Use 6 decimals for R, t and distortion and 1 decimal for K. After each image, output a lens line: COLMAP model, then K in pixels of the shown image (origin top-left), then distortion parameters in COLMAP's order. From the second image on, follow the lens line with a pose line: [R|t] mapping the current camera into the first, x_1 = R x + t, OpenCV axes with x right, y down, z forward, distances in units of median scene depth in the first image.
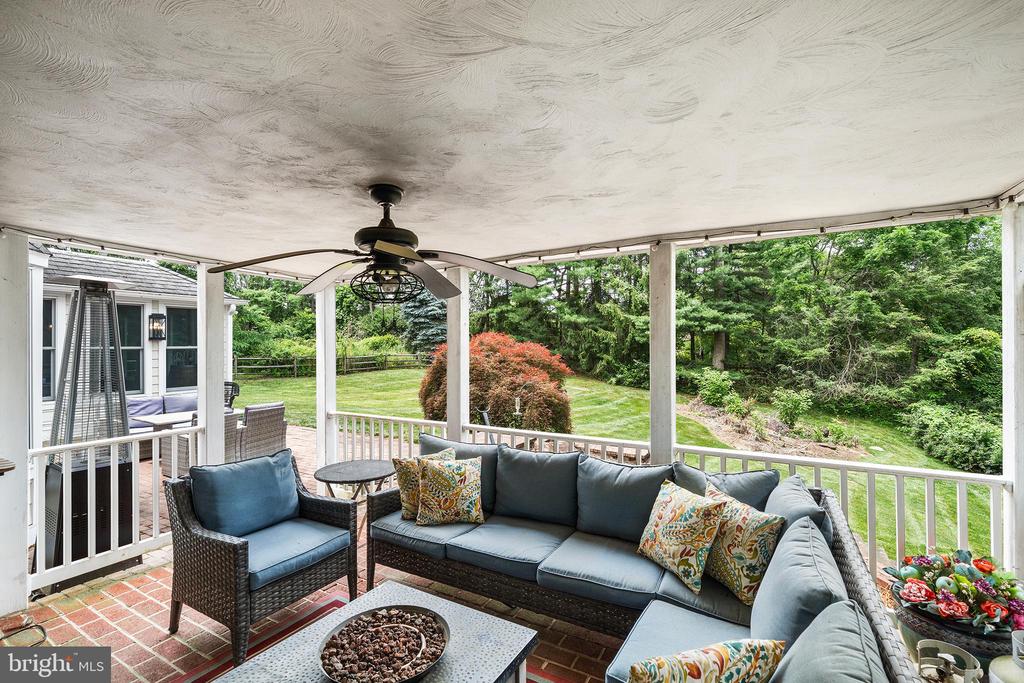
lens RADIAL K [[433.5, 0, 521.3], [0, 433.5, 336.6], [0, 0, 1]] dist [0.000700, -0.000401]
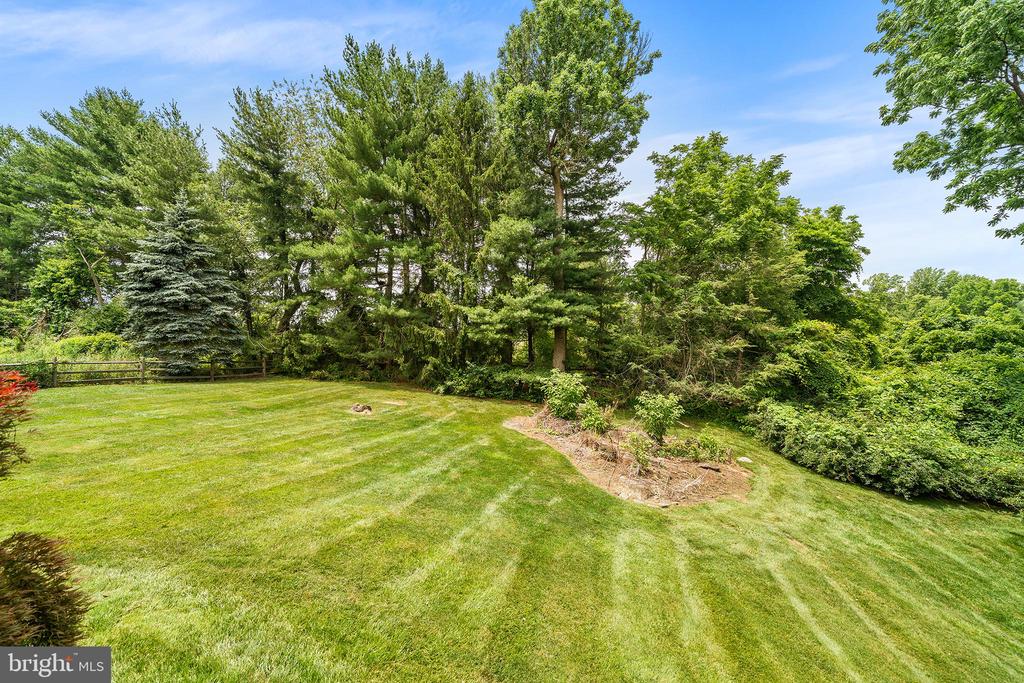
lens RADIAL K [[382.0, 0, 513.5], [0, 382.0, 338.2], [0, 0, 1]] dist [-0.001004, 0.000106]
pose [[0.935222, 0.003600, 0.354043, 0.113460], [0.004185, 0.999766, -0.021220, 0.029991], [-0.354037, 0.021327, 0.934988, 0.381818]]
